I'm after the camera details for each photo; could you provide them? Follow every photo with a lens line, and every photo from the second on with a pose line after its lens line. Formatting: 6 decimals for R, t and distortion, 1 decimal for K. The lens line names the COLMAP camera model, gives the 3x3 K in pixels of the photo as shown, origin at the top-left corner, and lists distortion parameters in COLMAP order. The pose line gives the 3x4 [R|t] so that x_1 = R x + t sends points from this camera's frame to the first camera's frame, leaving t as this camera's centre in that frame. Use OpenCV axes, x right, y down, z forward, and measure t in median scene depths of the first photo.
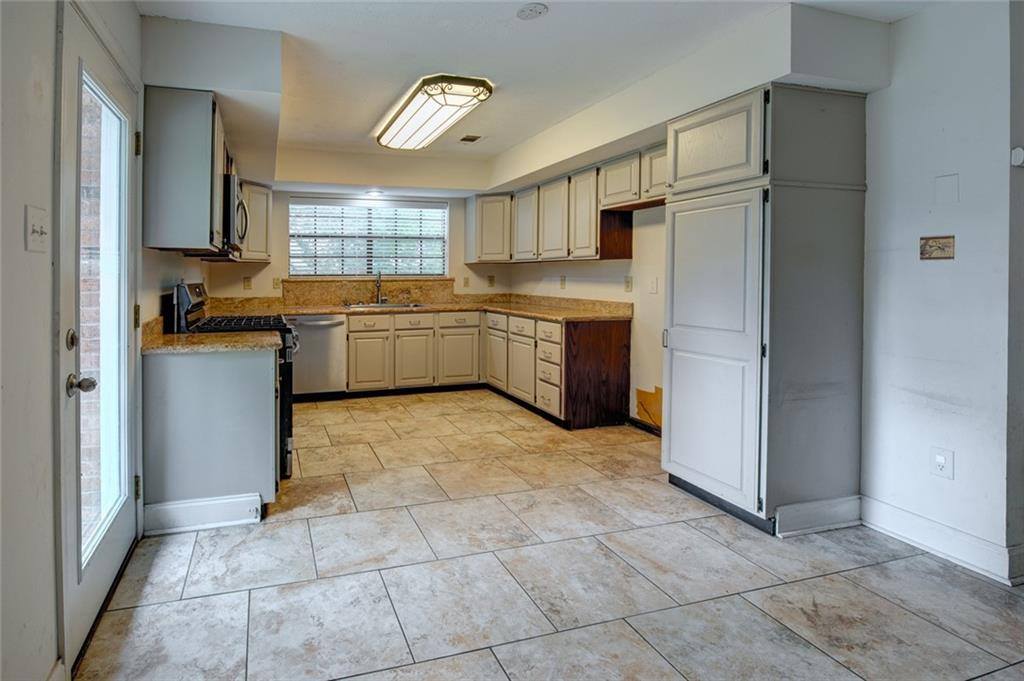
lens RADIAL K [[609.1, 0, 511.3], [0, 609.1, 315.7], [0, 0, 1]] dist [-0.030341, -0.003154]
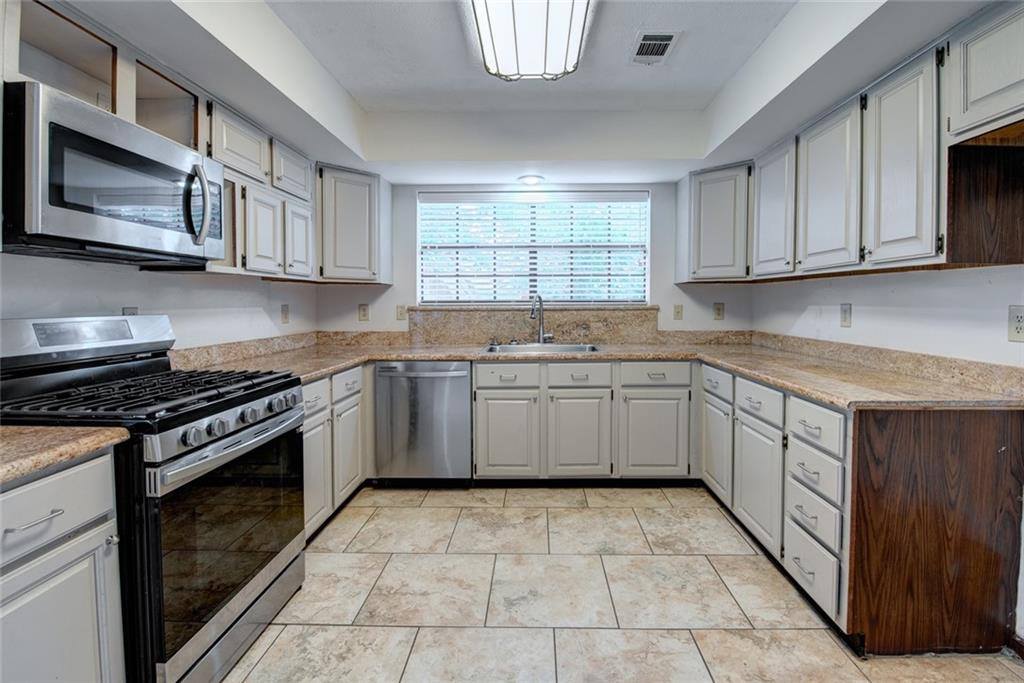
lens RADIAL K [[609.1, 0, 511.3], [0, 609.1, 316.7], [0, 0, 1]] dist [-0.030341, -0.003154]
pose [[0.915005, 0.009855, -0.403321, 0.028889], [-0.026431, 0.999018, -0.035553, -0.026514], [0.402575, 0.043191, 0.914367, 0.392665]]
